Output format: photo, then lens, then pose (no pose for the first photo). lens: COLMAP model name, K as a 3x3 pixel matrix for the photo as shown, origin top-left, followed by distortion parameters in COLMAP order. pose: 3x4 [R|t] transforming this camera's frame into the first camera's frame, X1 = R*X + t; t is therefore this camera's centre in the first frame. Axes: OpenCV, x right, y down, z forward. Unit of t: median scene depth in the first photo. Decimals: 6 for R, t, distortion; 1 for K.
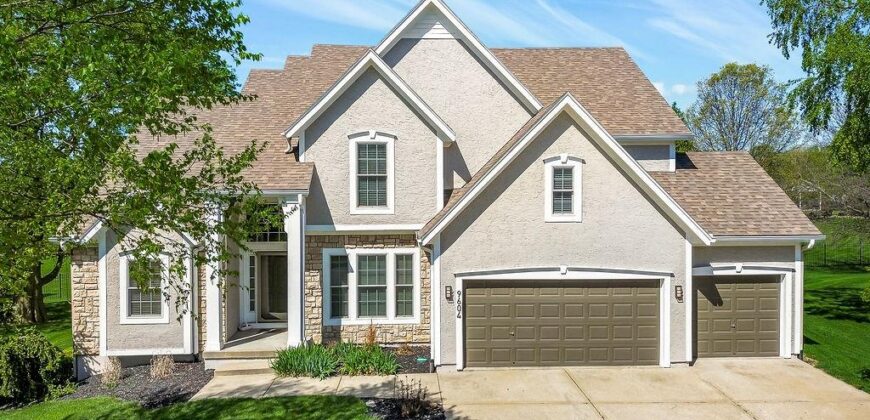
lens RADIAL K [[628.5, 0, 435.0], [0, 628.5, 210.0], [0, 0, 1]] dist [0.024759, -0.001492]
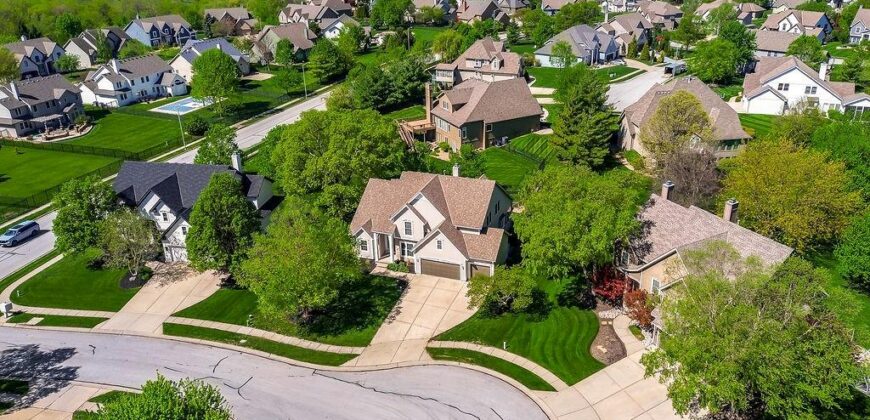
lens RADIAL K [[628.5, 0, 435.0], [0, 628.5, 210.0], [0, 0, 1]] dist [0.024759, -0.001492]
pose [[0.915864, 0.146769, -0.373700, 1.708727], [0.009829, 0.922311, 0.386323, -1.887626], [0.401368, -0.357493, 0.843269, -2.603373]]
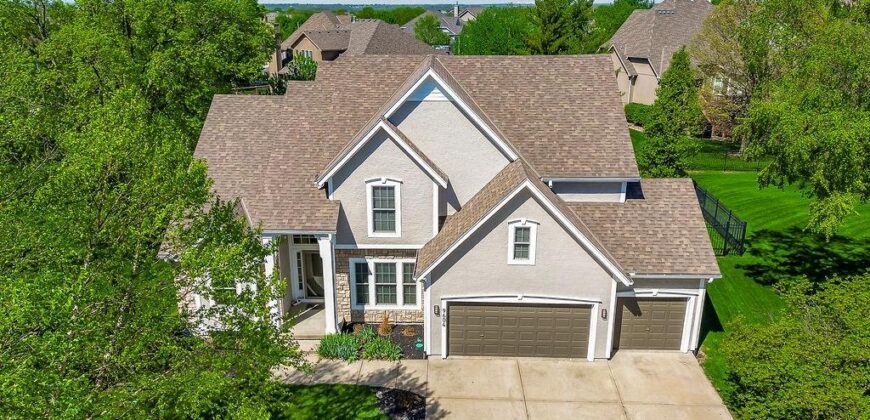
lens RADIAL K [[628.5, 0, 435.0], [0, 628.5, 210.0], [0, 0, 1]] dist [0.024759, -0.001492]
pose [[0.997101, 0.027642, -0.070894, 0.100597], [-0.005738, 0.956345, 0.292185, -0.443963], [0.075876, -0.290931, 0.953730, -0.248918]]
